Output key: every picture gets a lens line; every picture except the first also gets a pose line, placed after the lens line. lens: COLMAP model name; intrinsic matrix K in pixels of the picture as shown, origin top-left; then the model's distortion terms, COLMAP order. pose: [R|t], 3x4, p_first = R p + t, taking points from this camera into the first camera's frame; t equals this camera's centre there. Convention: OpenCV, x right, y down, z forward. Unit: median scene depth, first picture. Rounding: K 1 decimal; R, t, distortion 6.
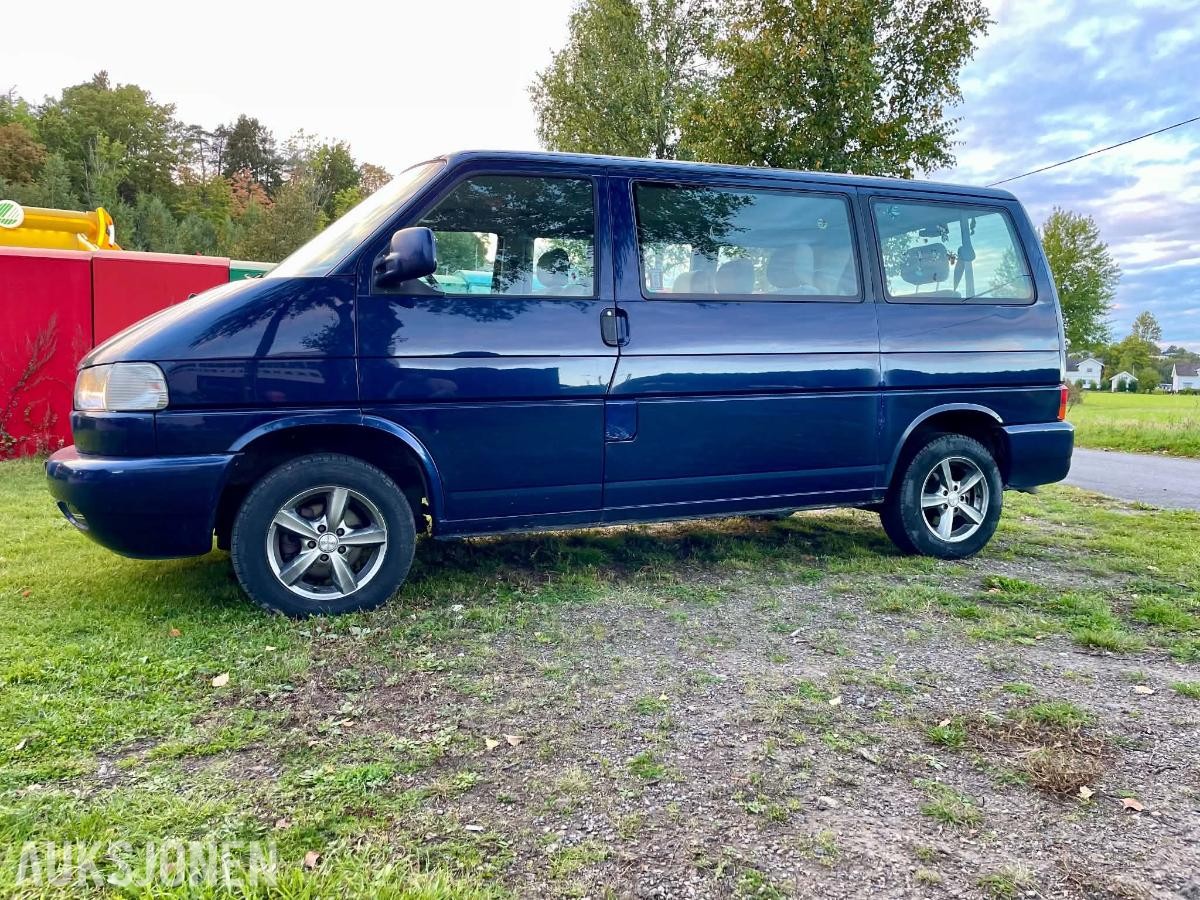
lens RADIAL K [[909.1, 0, 602.5], [0, 909.1, 429.0], [0, 0, 1]] dist [0.097072, -0.123641]
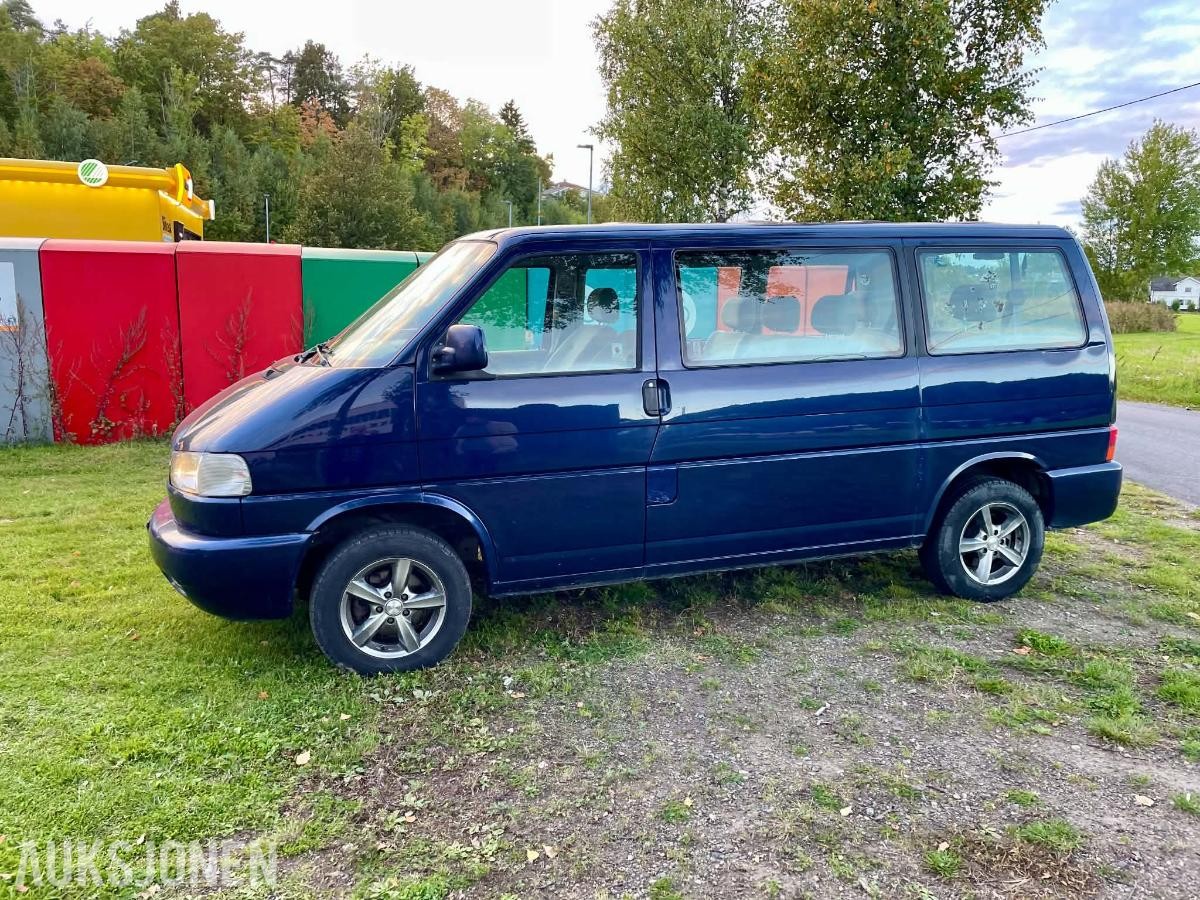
lens RADIAL K [[906.5, 0, 587.1], [0, 906.5, 430.1], [0, 0, 1]] dist [0.095769, -0.117442]
pose [[0.996230, 0.006458, -0.086516, 0.026926], [0.000380, 0.996890, 0.078800, -0.172454], [0.086755, -0.078536, 0.993129, -0.057249]]
